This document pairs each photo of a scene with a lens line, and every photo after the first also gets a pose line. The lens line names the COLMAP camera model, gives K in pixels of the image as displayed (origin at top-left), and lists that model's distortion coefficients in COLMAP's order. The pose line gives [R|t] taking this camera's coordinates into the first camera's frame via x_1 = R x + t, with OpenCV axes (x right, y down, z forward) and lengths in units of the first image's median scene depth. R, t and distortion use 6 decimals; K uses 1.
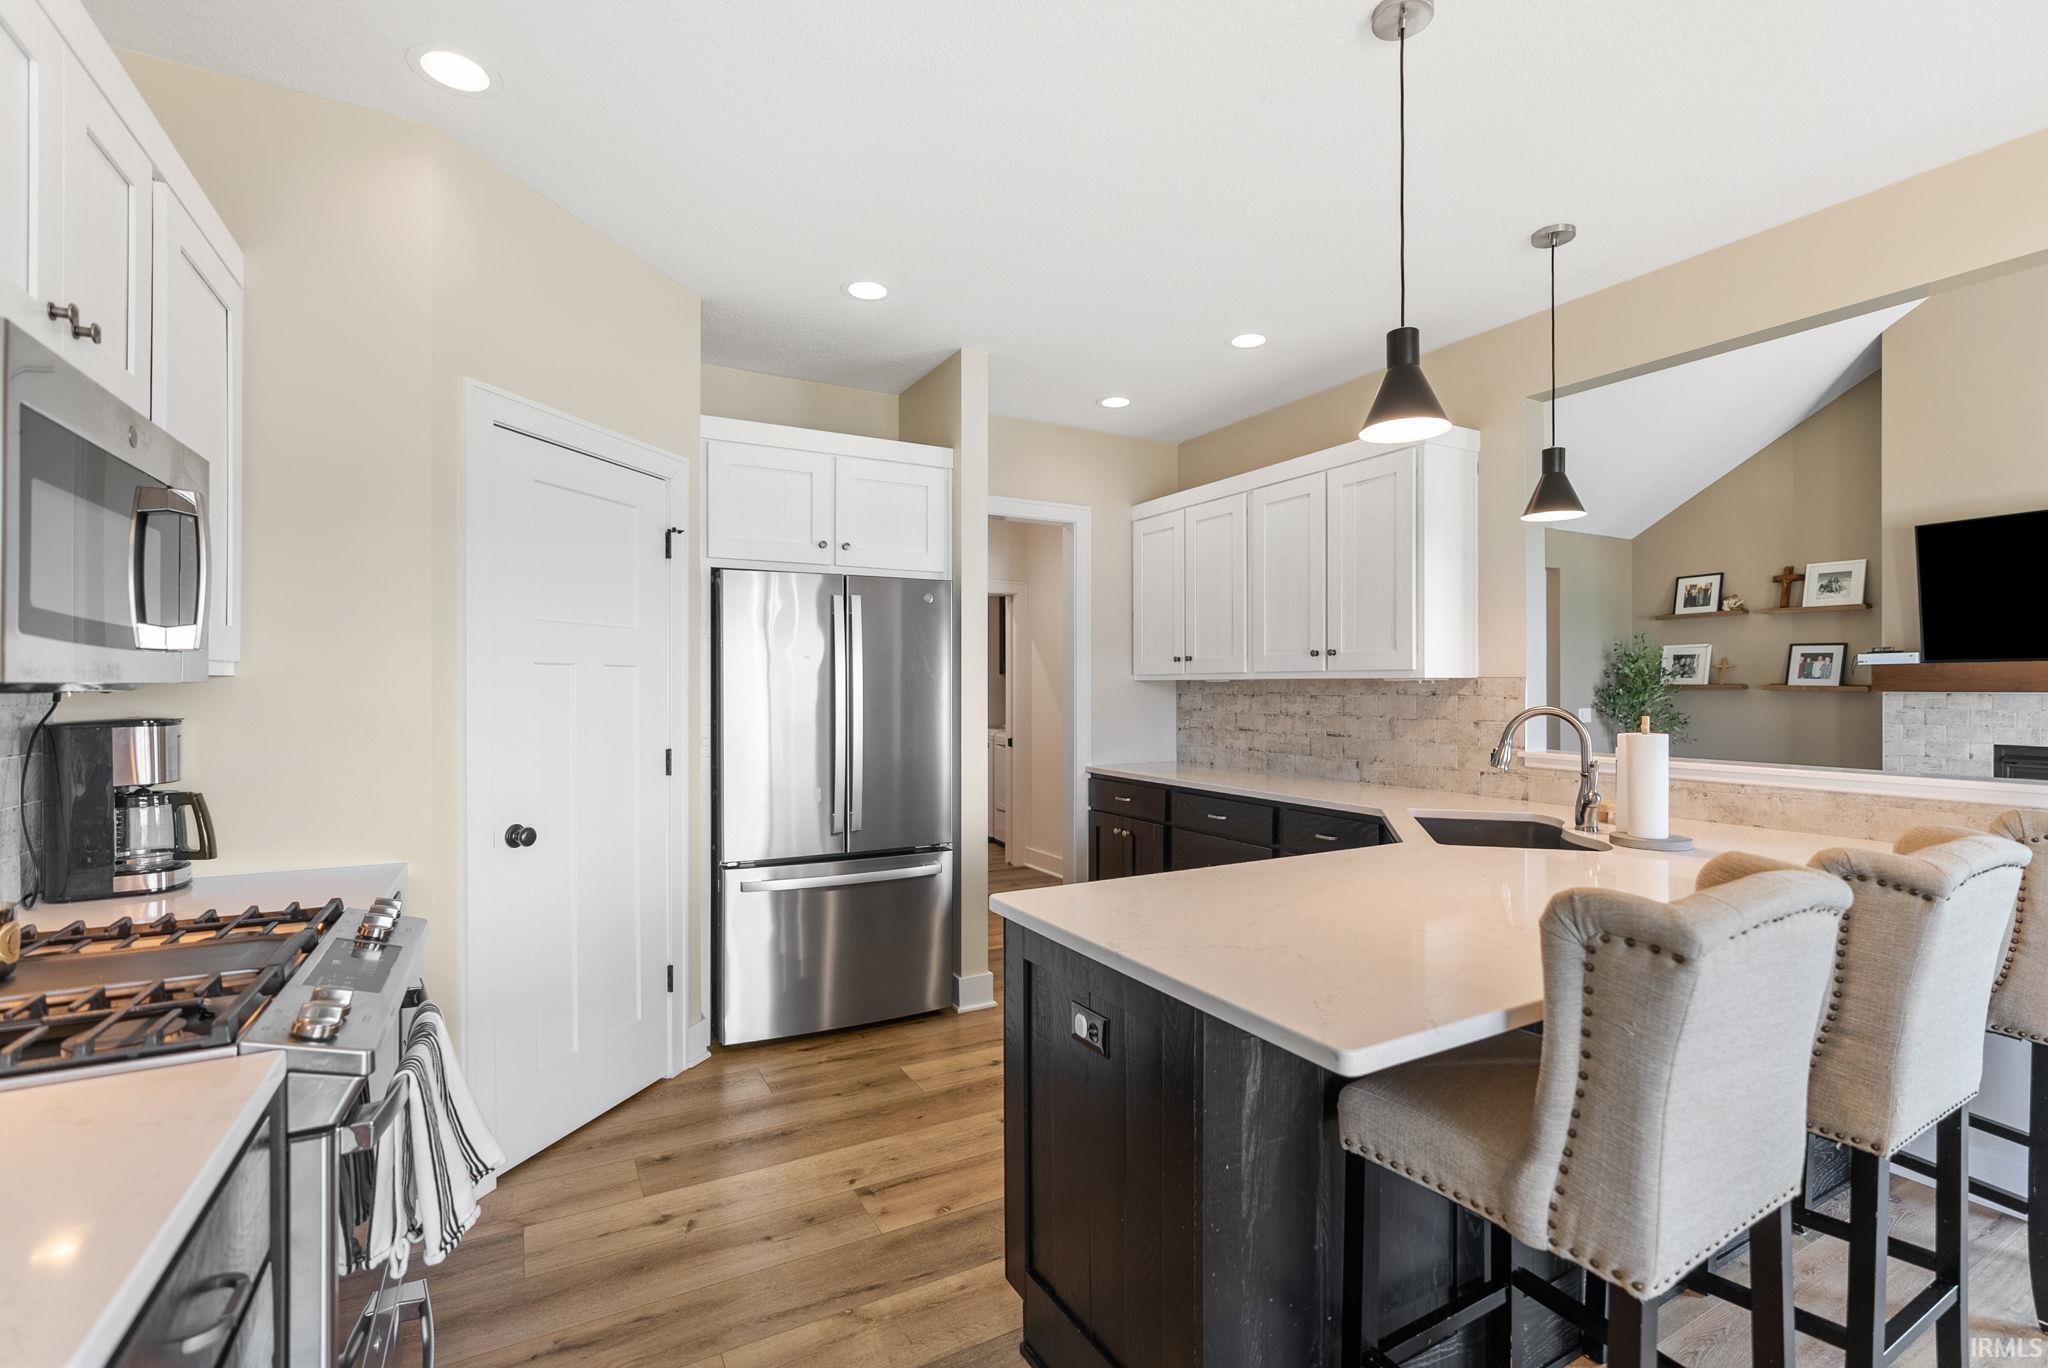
lens RADIAL K [[931.3, 0, 1037.2], [0, 931.3, 686.3], [0, 0, 1]] dist [-0.002202, -0.000165]
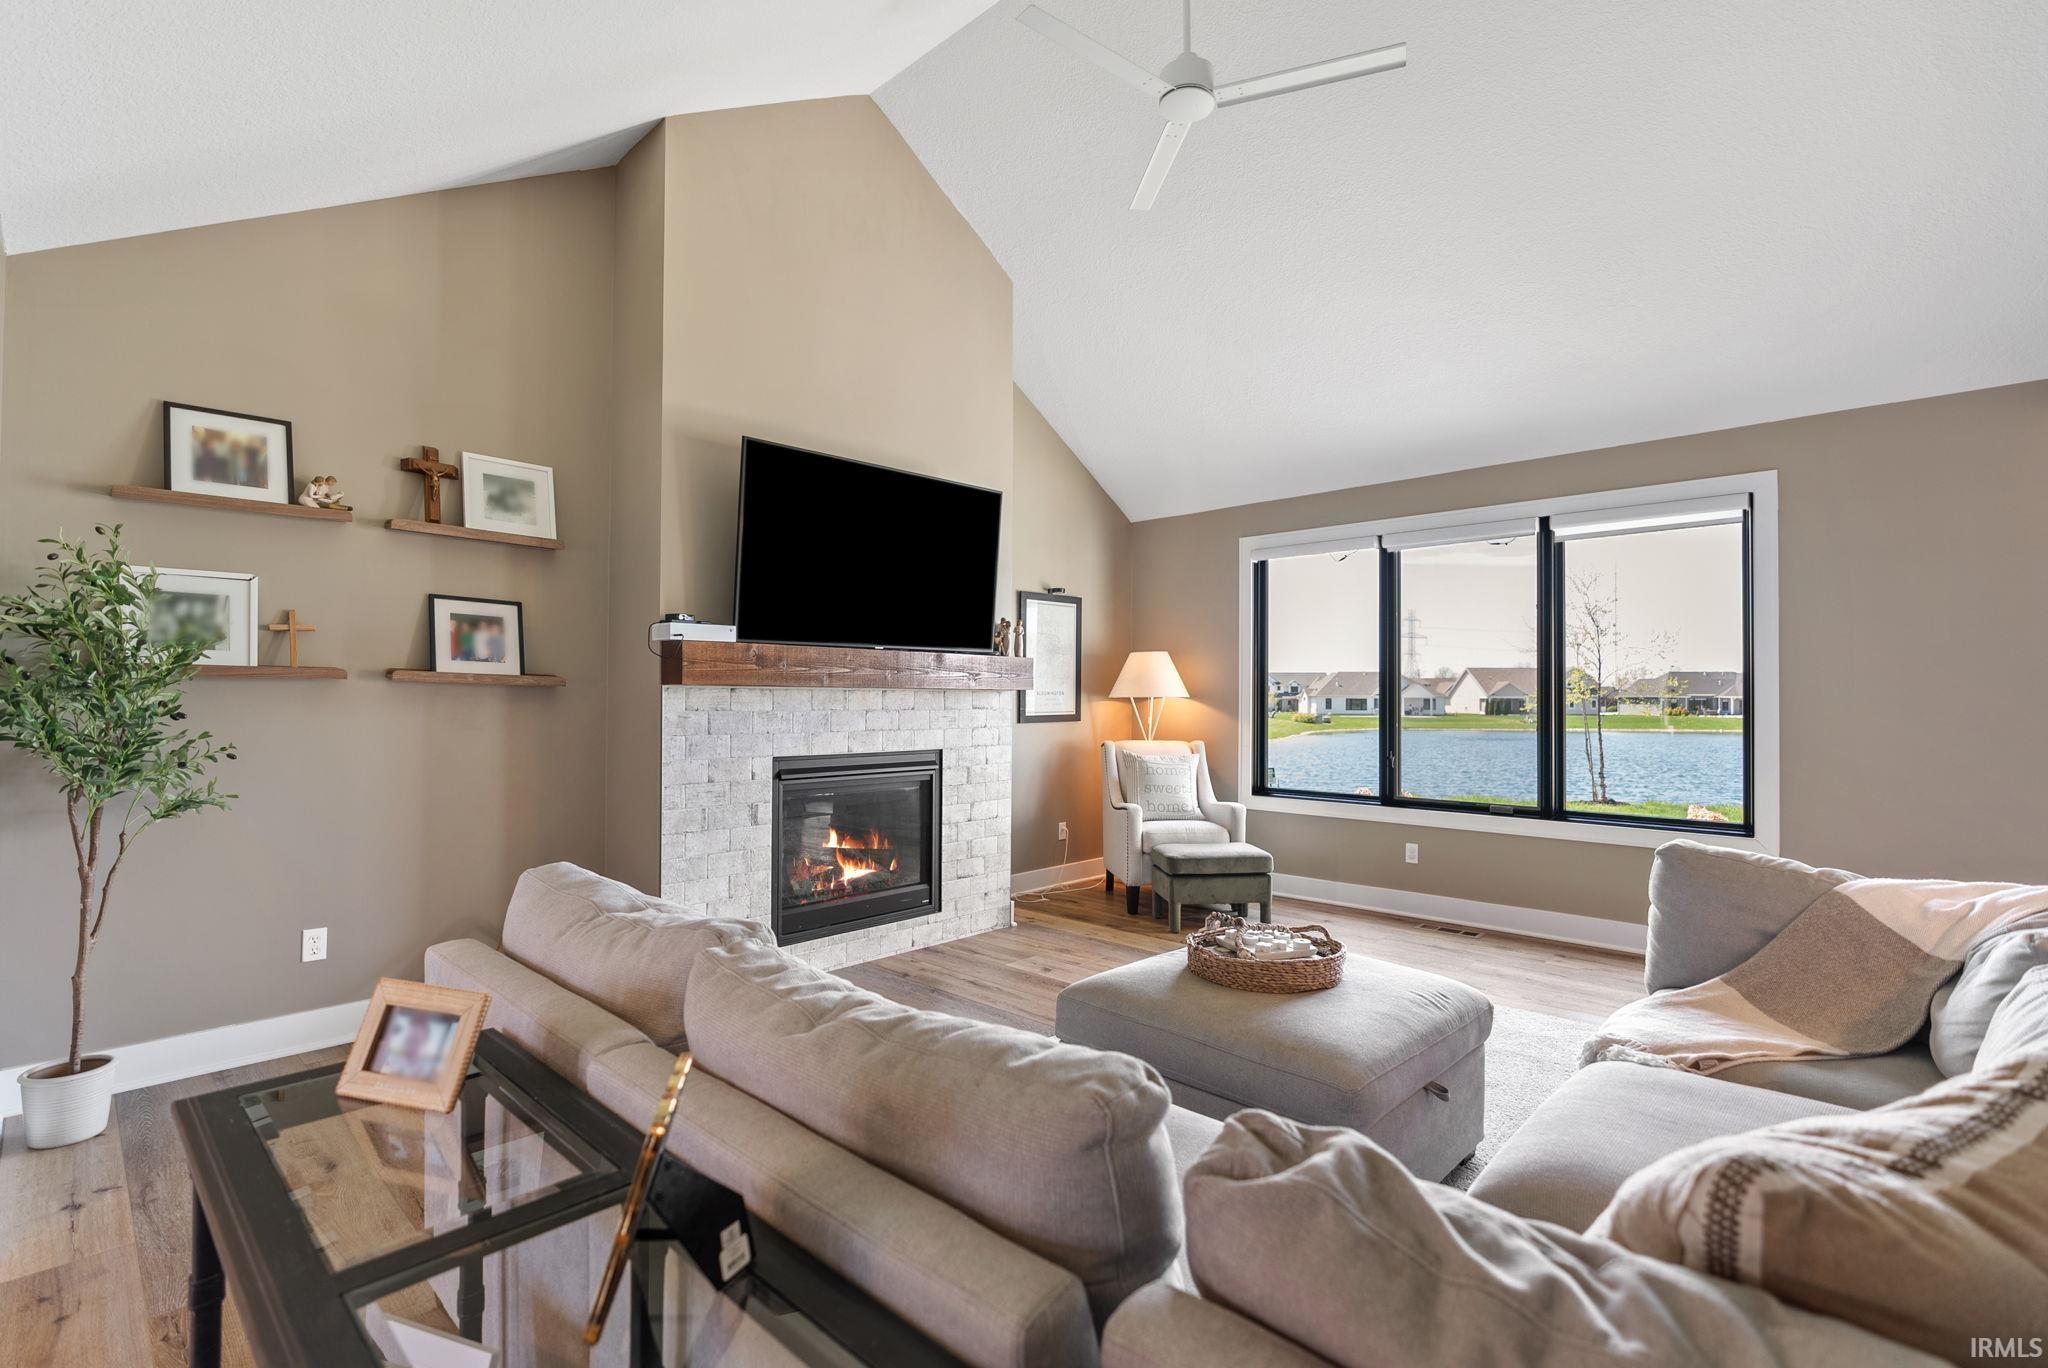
lens RADIAL K [[931.3, 0, 1037.2], [0, 931.3, 686.3], [0, 0, 1]] dist [-0.002202, -0.000165]
pose [[-0.307105, 0.014939, 0.951558, 0.205411], [-0.002261, 0.999863, -0.016427, 0.014593], [-0.951673, -0.007197, -0.307029, 0.839306]]
